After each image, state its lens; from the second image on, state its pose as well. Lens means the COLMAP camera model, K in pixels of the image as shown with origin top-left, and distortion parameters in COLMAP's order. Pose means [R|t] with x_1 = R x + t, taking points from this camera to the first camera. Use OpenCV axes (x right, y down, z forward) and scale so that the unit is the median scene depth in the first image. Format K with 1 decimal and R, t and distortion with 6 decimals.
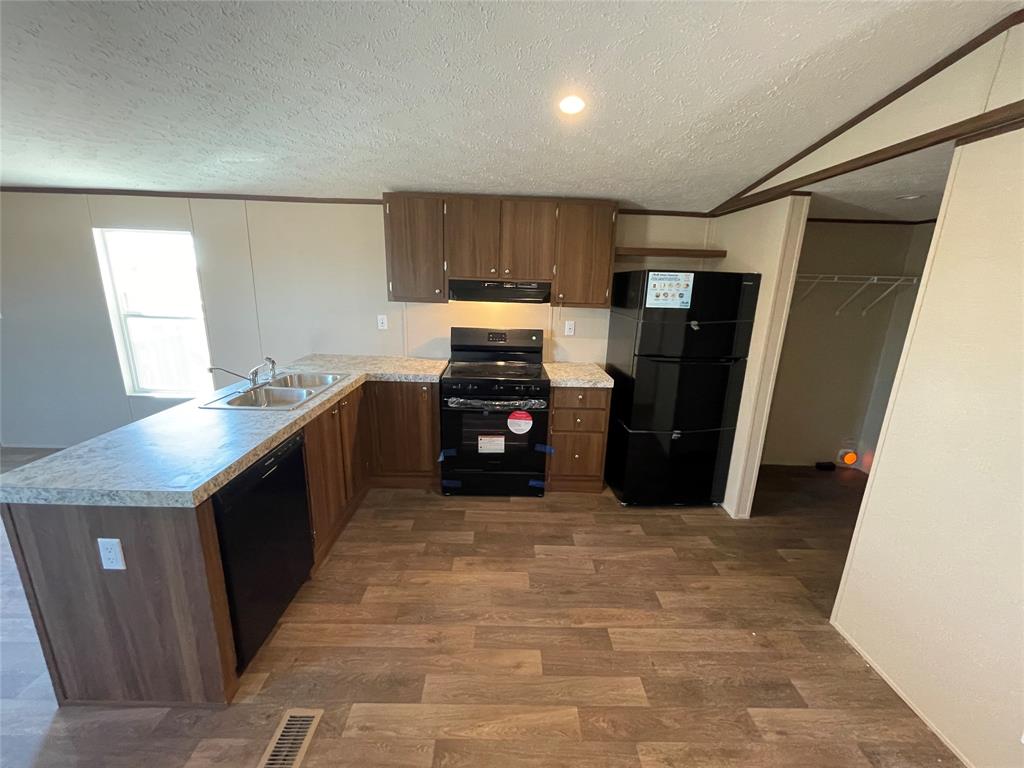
lens RADIAL K [[416.5, 0, 512.0], [0, 416.5, 384.0], [0, 0, 1]] dist [-0.009093, 0.003780]
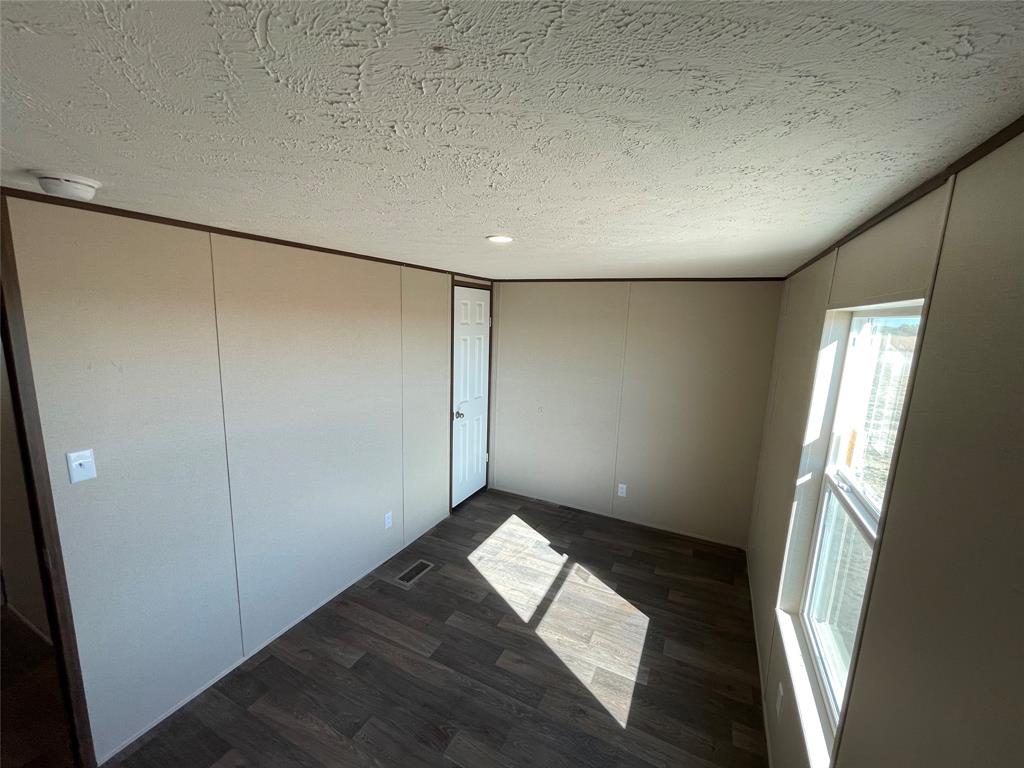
lens RADIAL K [[416.5, 0, 512.0], [0, 416.5, 384.0], [0, 0, 1]] dist [-0.009093, 0.003780]
pose [[-0.892602, -0.137873, 0.429247, -0.253943], [0.048016, 0.917606, 0.394579, -0.377950], [-0.448282, 0.372813, -0.812437, 1.113123]]
